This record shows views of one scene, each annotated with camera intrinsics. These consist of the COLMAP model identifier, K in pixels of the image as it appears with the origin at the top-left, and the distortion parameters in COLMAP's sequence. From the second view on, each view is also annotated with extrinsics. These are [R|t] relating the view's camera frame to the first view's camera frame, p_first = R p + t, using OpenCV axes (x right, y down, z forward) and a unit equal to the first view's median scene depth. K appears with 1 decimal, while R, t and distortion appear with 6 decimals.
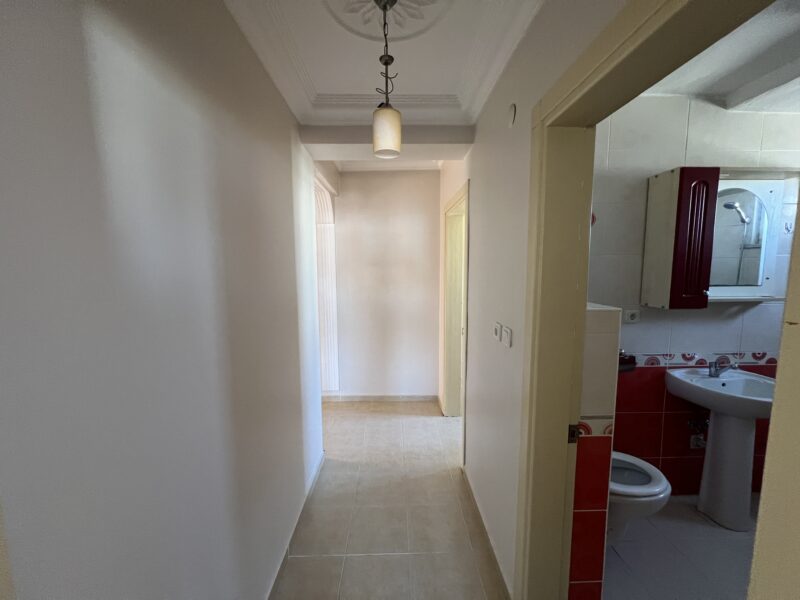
lens RADIAL K [[322.7, 0, 403.0], [0, 322.7, 297.7], [0, 0, 1]] dist [-0.007684, 0.000331]
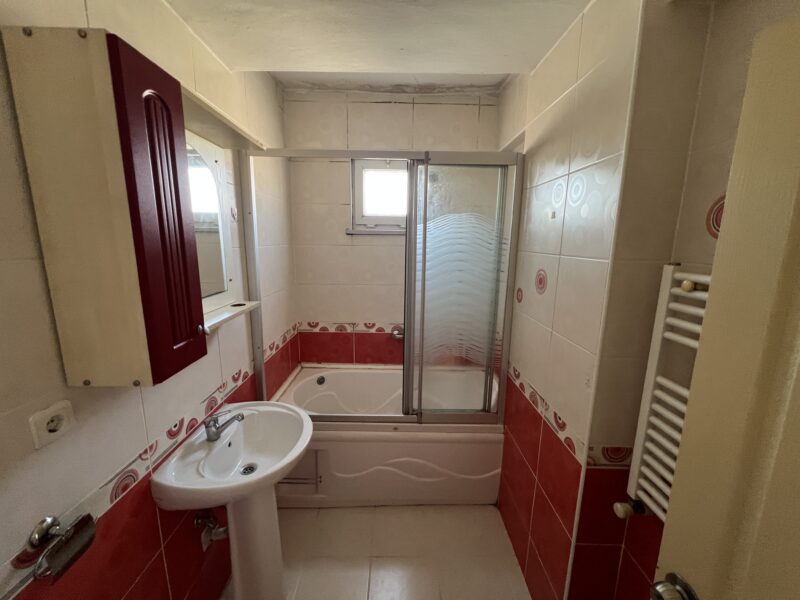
lens RADIAL K [[320.1, 0, 401.8], [0, 320.1, 297.4], [0, 0, 1]] dist [-0.002762, 0.000577]
pose [[-0.001933, -0.171841, 0.985123, 0.368956], [0.100005, 0.980153, 0.171170, -0.107550], [-0.994985, 0.098848, 0.015290, 0.570873]]
